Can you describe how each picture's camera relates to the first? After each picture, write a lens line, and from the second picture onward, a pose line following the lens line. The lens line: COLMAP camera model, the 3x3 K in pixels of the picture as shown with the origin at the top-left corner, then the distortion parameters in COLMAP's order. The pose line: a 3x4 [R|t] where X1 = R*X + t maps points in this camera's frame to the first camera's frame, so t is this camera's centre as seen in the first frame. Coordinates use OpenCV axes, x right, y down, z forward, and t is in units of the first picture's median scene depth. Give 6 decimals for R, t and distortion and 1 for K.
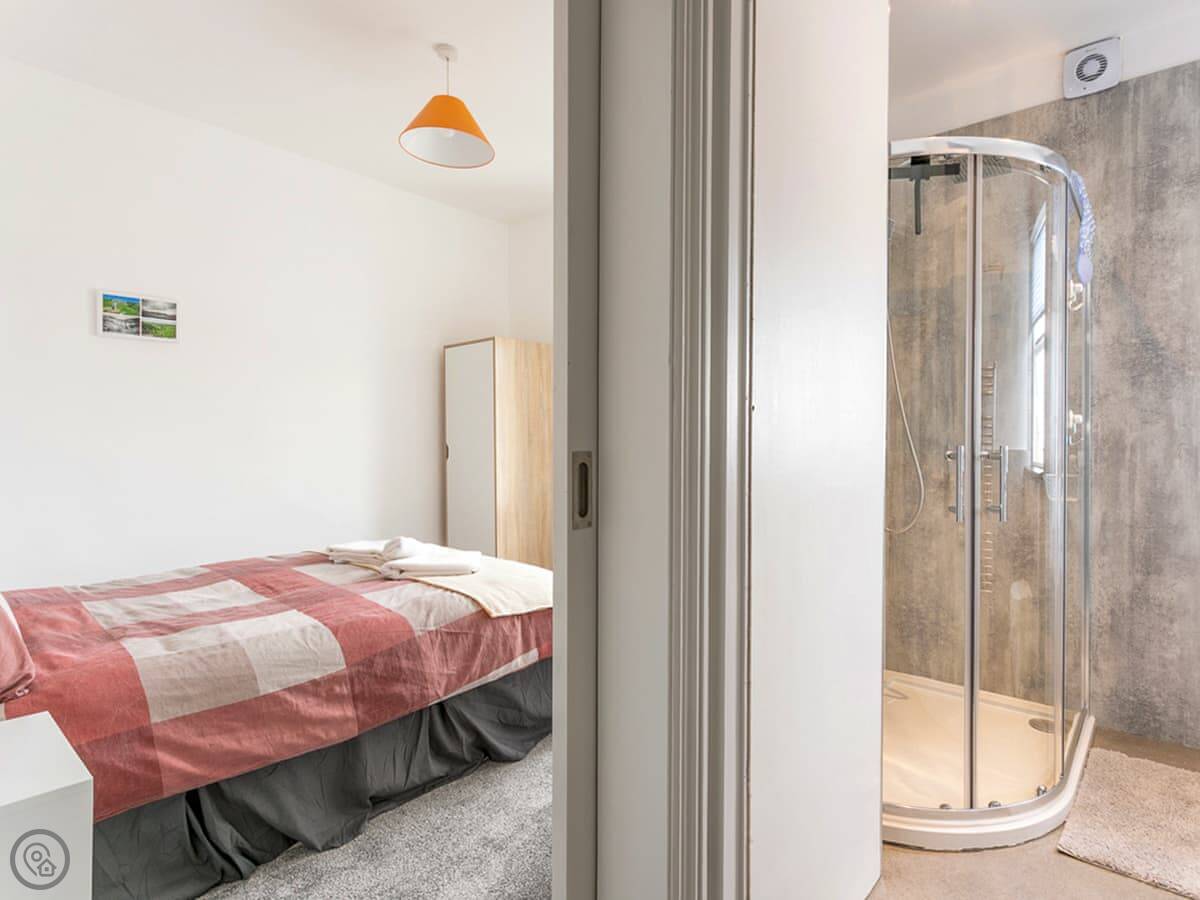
lens RADIAL K [[637.4, 0, 627.8], [0, 637.4, 448.5], [0, 0, 1]] dist [0.011917, 0.000318]
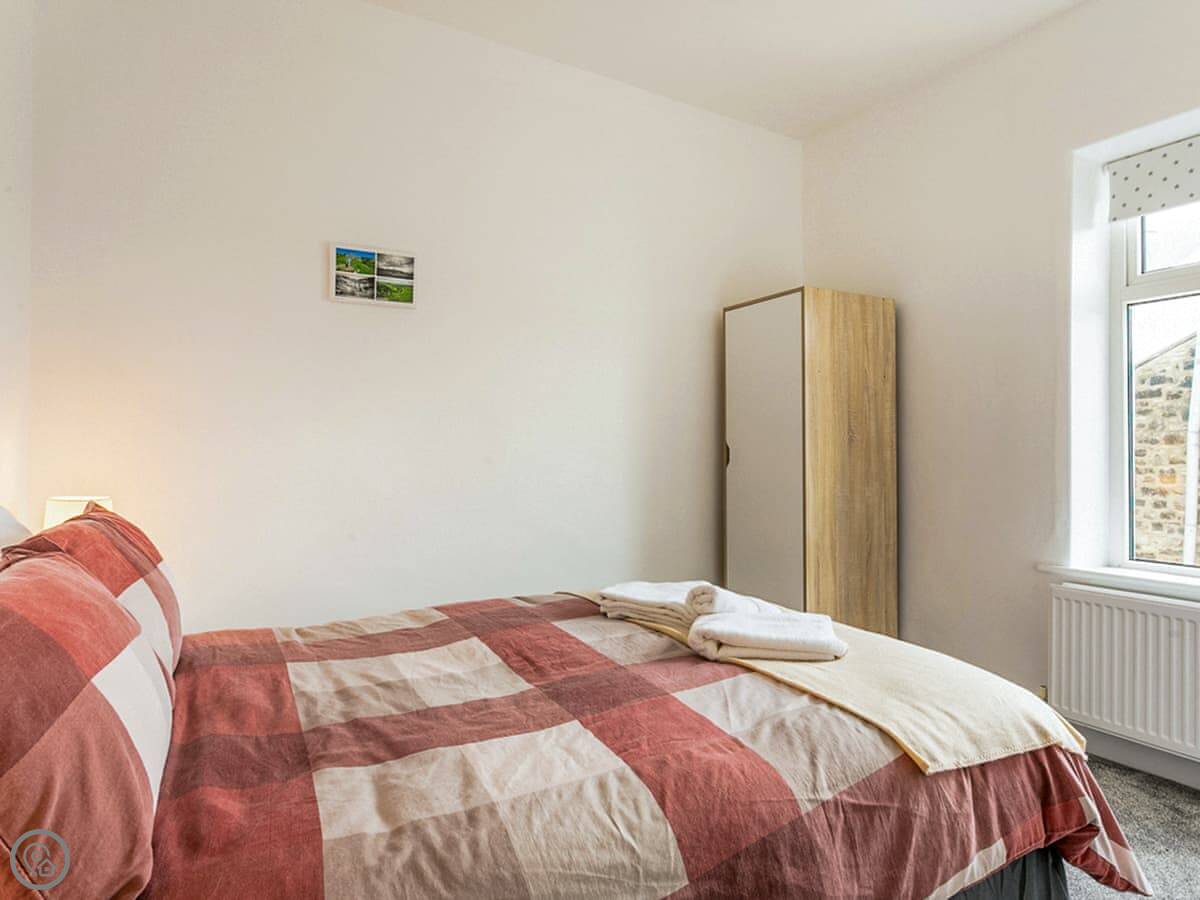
lens RADIAL K [[778.2, 0, 600.0], [0, 778.2, 450.0], [0, 0, 1]] dist [-0.004963, -0.000239]
pose [[0.927534, 0.005953, -0.373692, -0.223032], [-0.008803, 0.999944, -0.005919, 0.015967], [0.373635, 0.008780, 0.927534, 0.335988]]
